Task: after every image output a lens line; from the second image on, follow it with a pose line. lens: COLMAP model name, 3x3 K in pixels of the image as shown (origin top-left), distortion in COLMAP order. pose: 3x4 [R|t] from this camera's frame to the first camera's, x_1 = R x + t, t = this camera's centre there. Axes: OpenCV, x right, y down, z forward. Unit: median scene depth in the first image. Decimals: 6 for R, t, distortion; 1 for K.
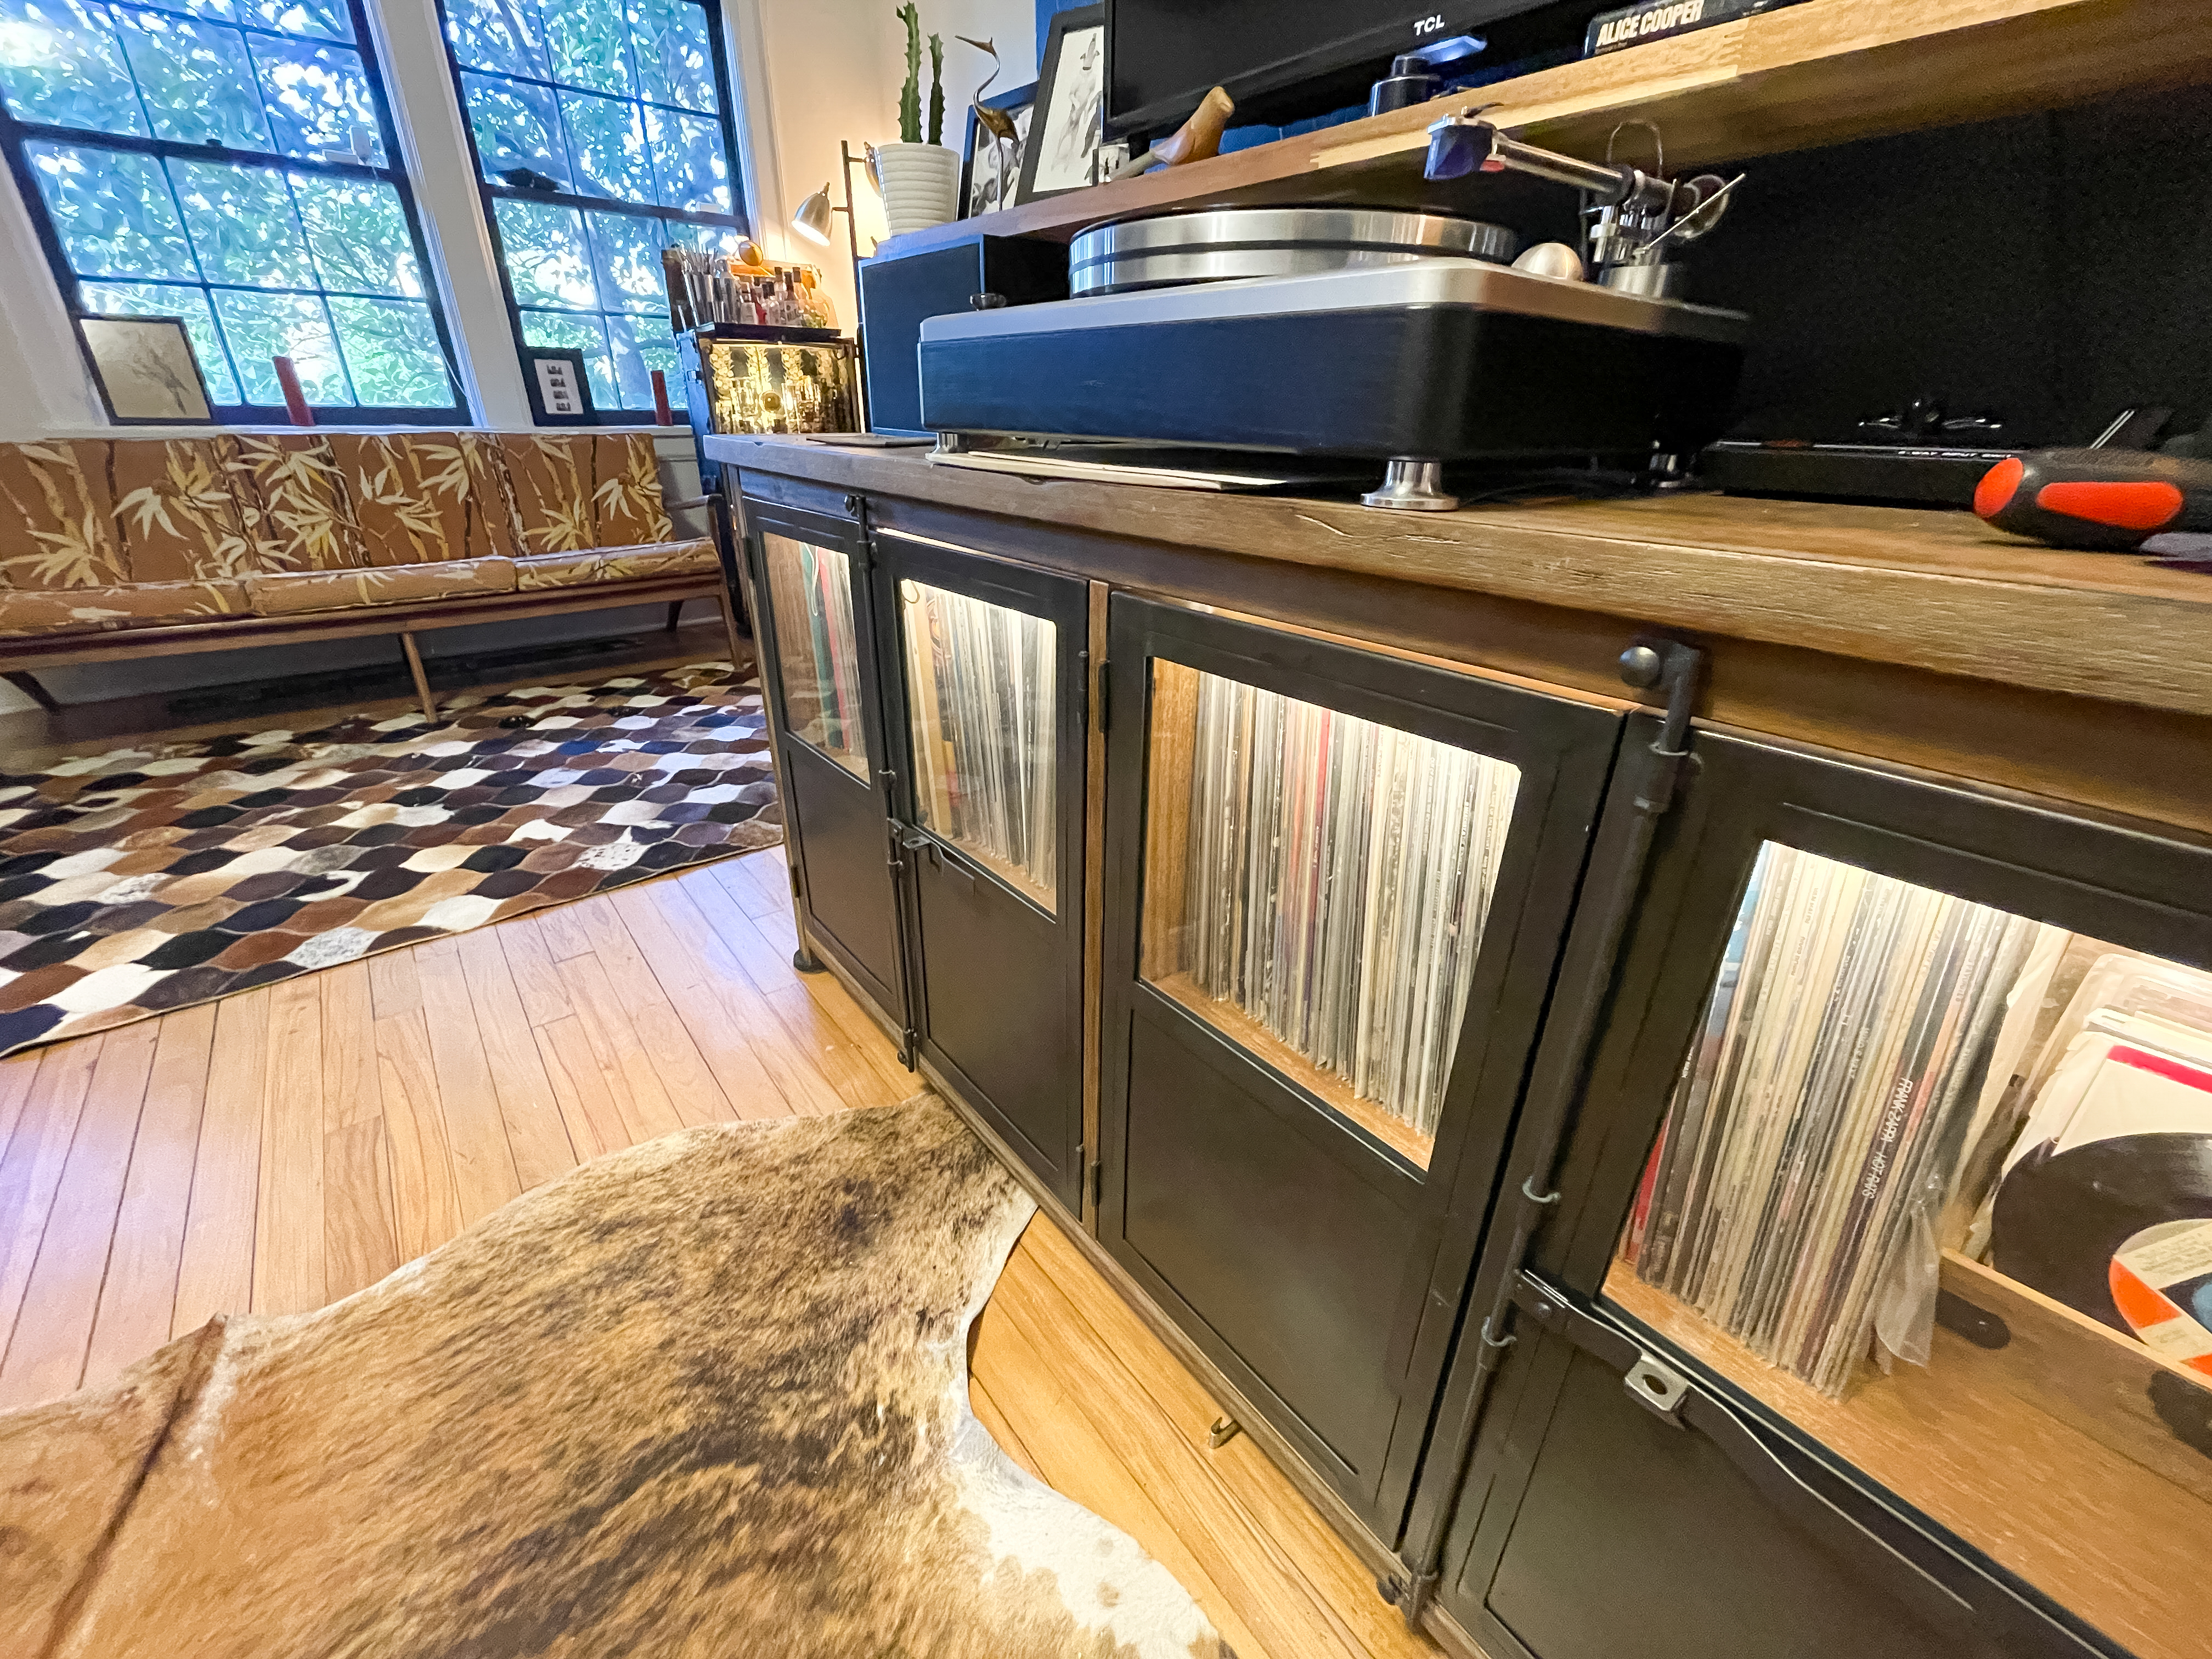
lens RADIAL K [[877.7, 0, 1070.0], [0, 877.7, 809.5], [0, 0, 1]] dist [0.000590, -0.000049]
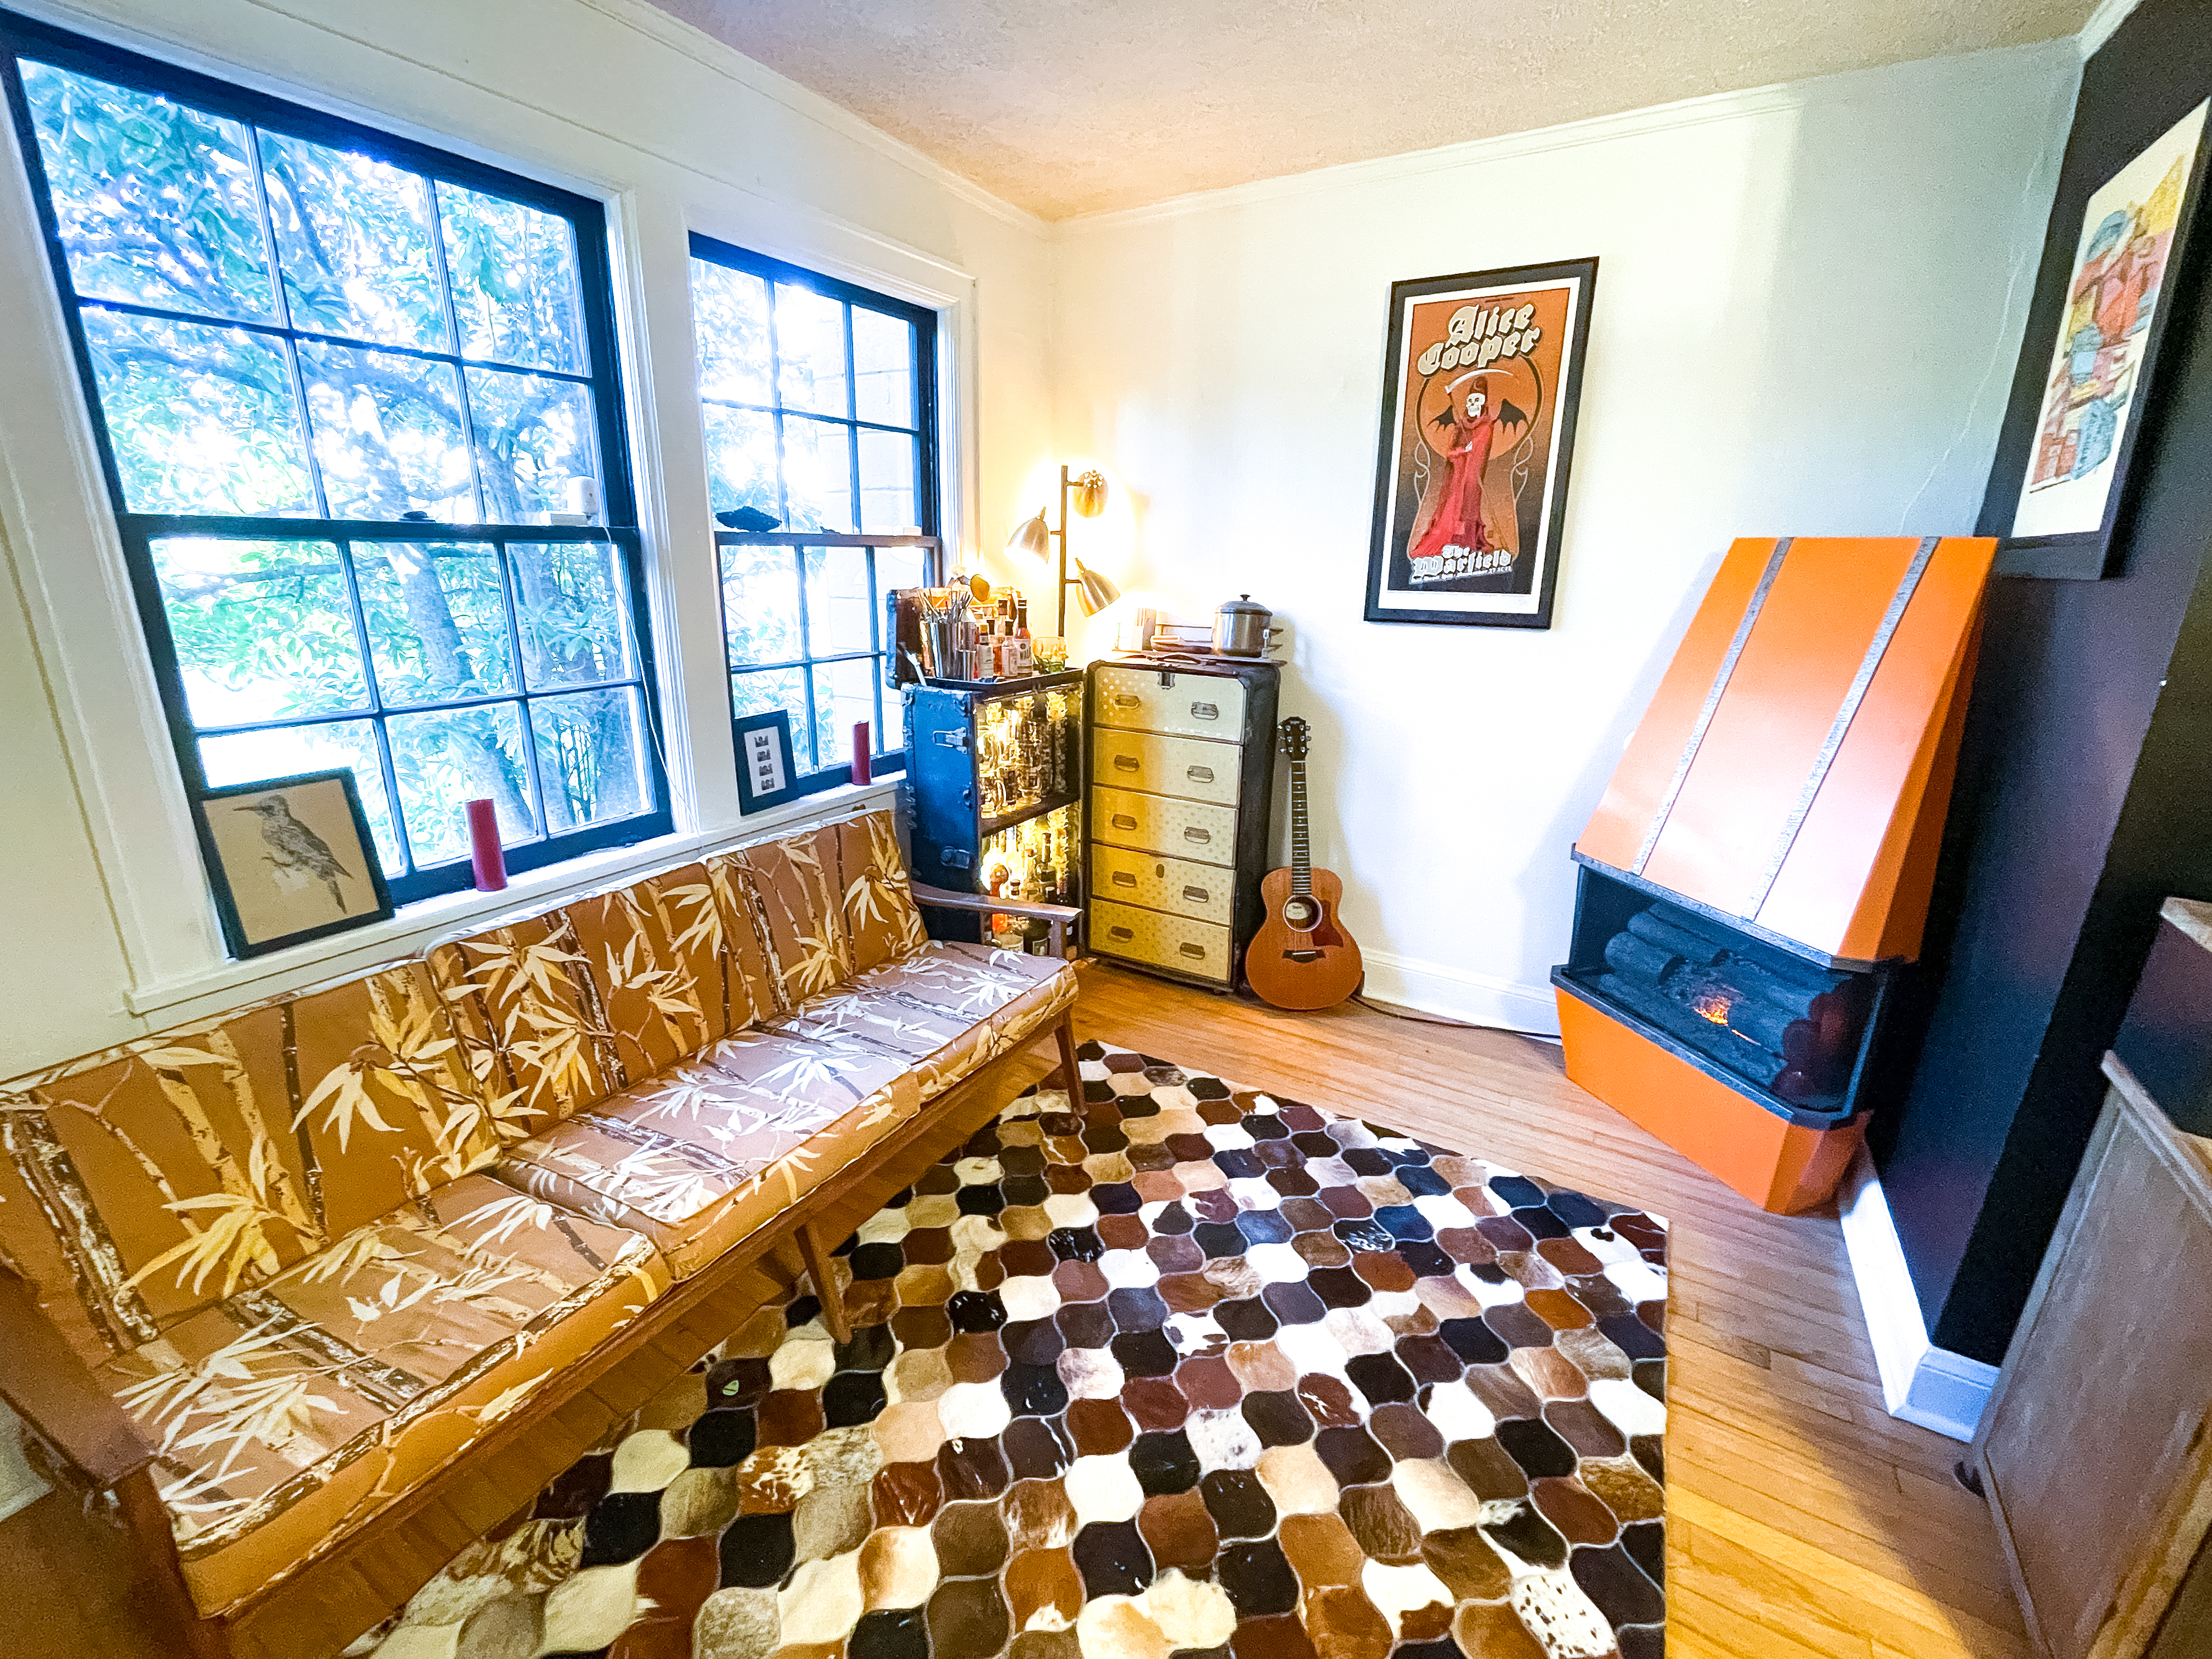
lens RADIAL K [[903.4, 0, 1076.2], [0, 903.4, 818.3], [0, 0, 1]] dist [-0.046150, 0.013785]
pose [[0.940295, -0.089052, 0.328503, -0.704987], [0.133463, 0.984338, -0.115181, -0.367466], [-0.313101, 0.152148, 0.937453, 0.233044]]
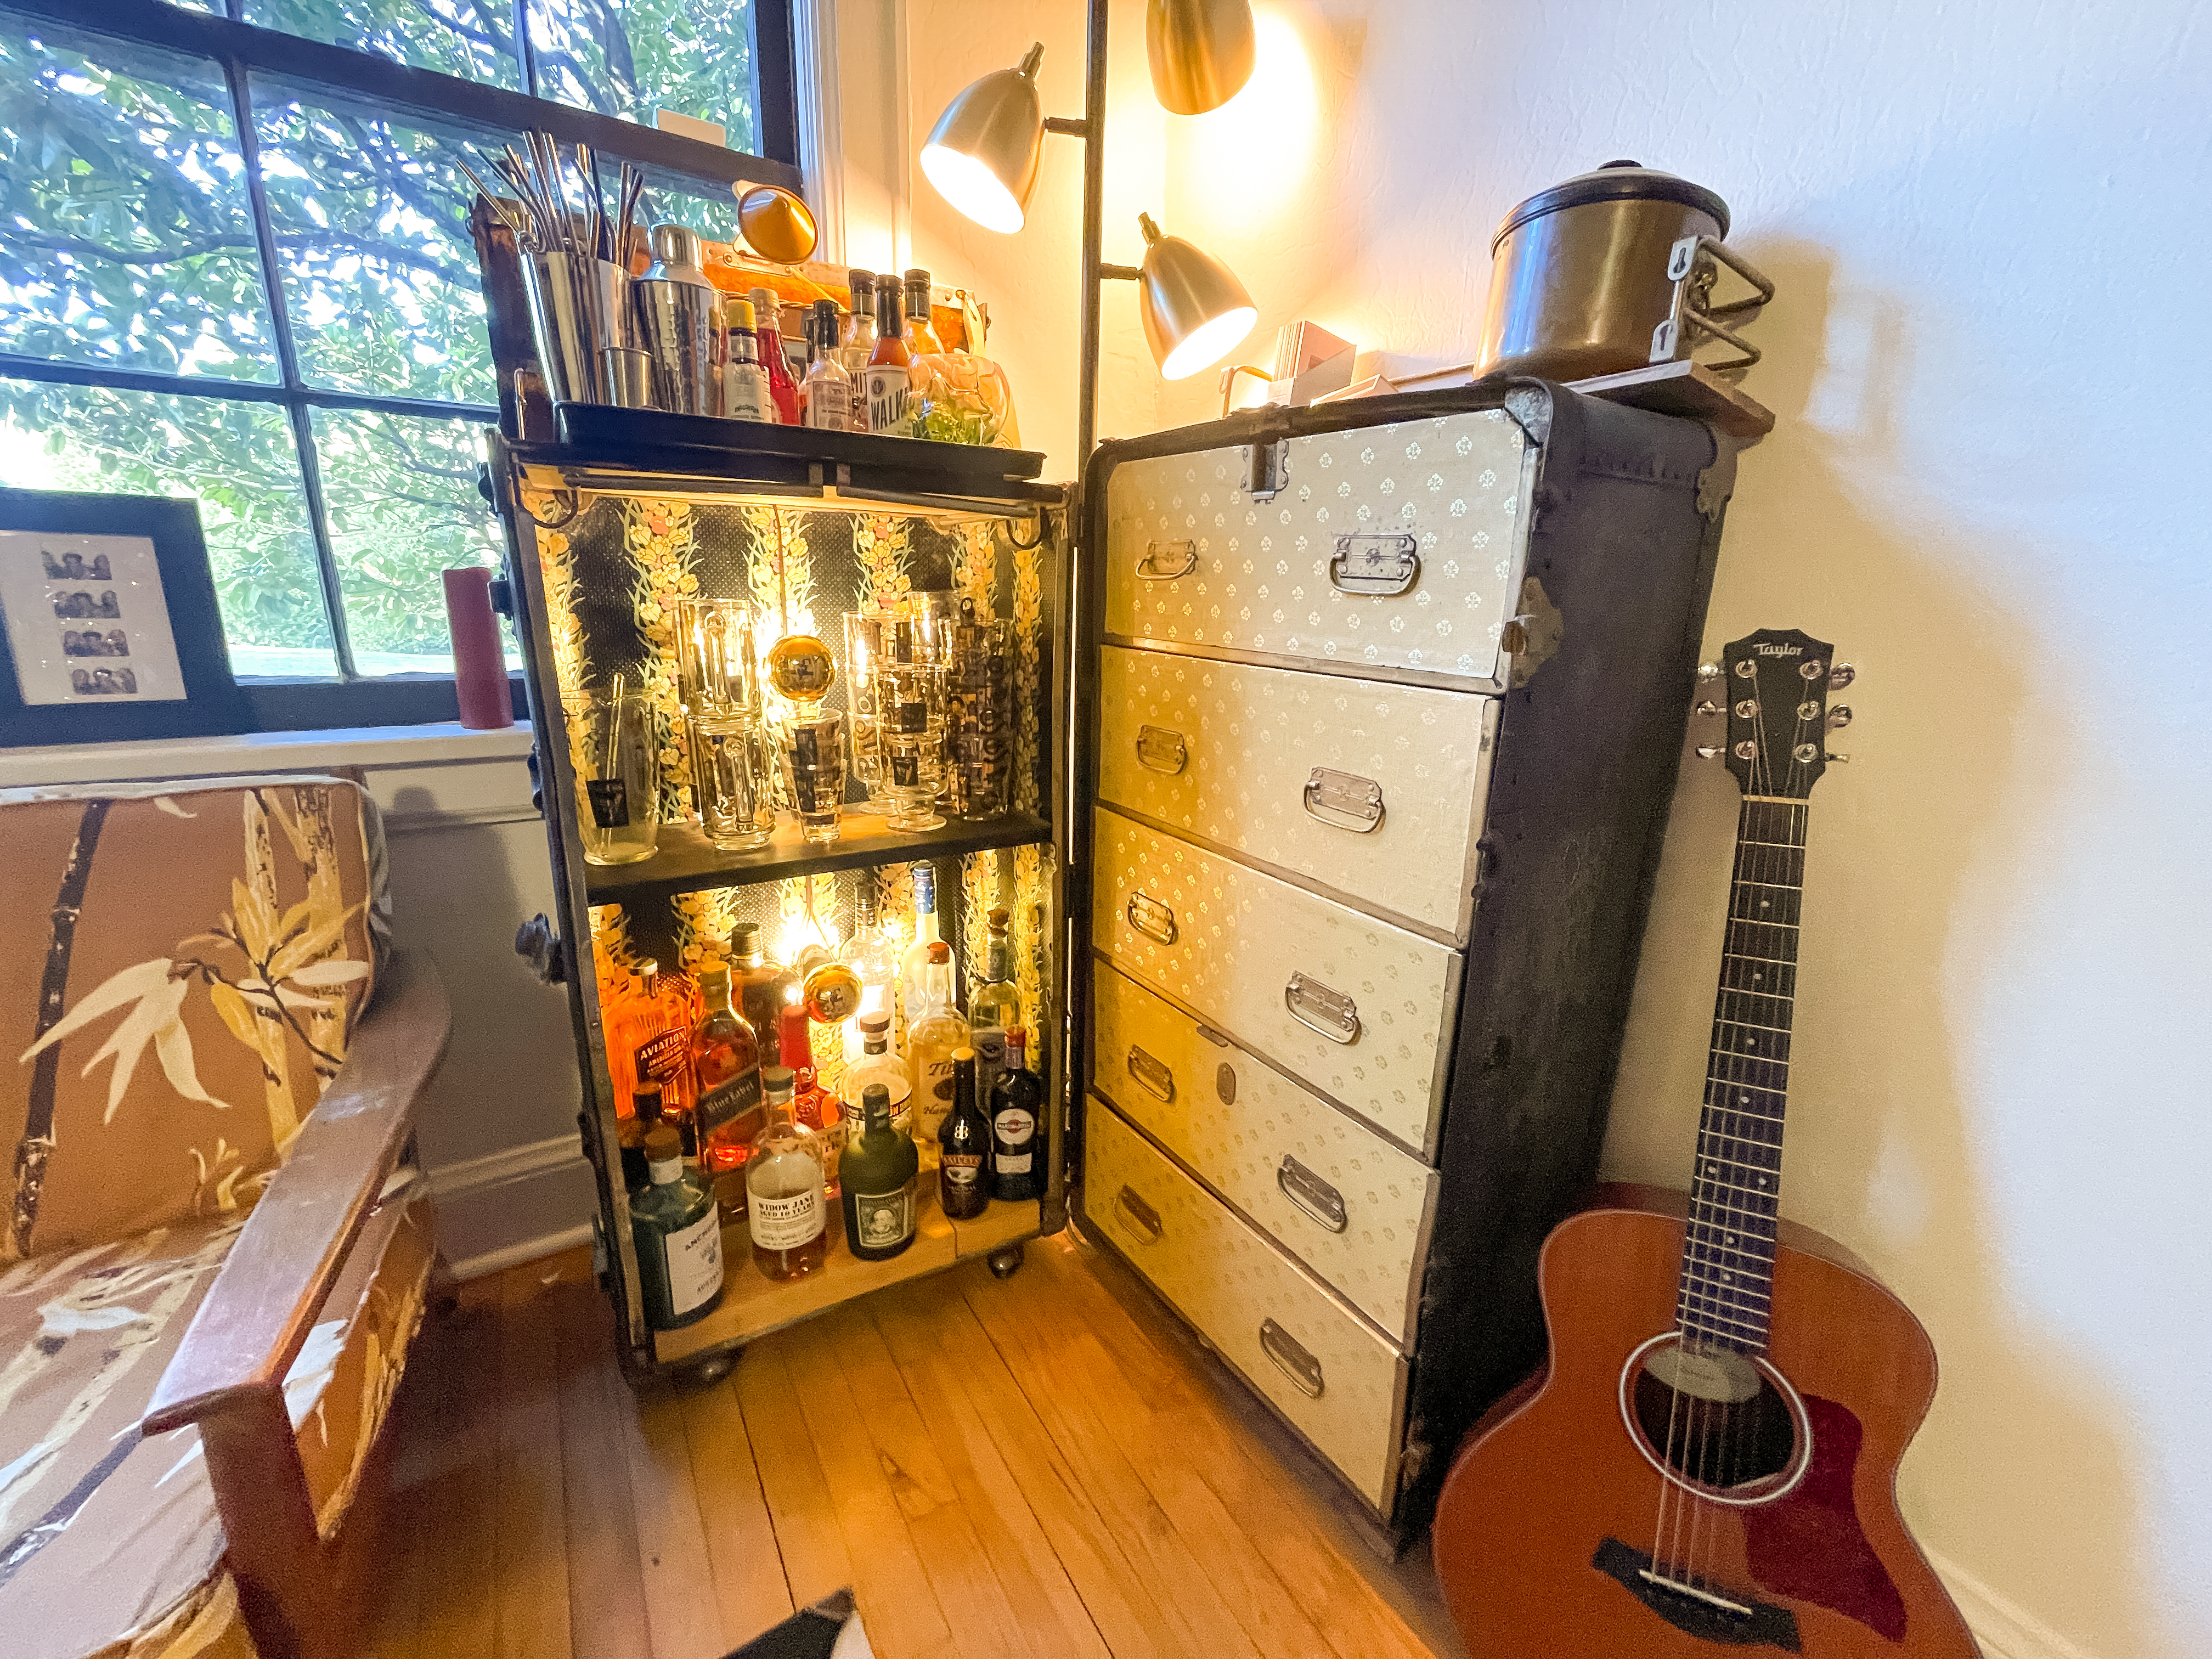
lens RADIAL K [[879.1, 0, 1094.6], [0, 879.1, 824.1], [0, 0, 1]] dist [-0.012252, -0.000008]
pose [[0.995138, 0.049941, -0.084888, -0.261602], [-0.063412, 0.984377, -0.164256, -0.463406], [0.075359, 0.168840, 0.982758, 0.900289]]
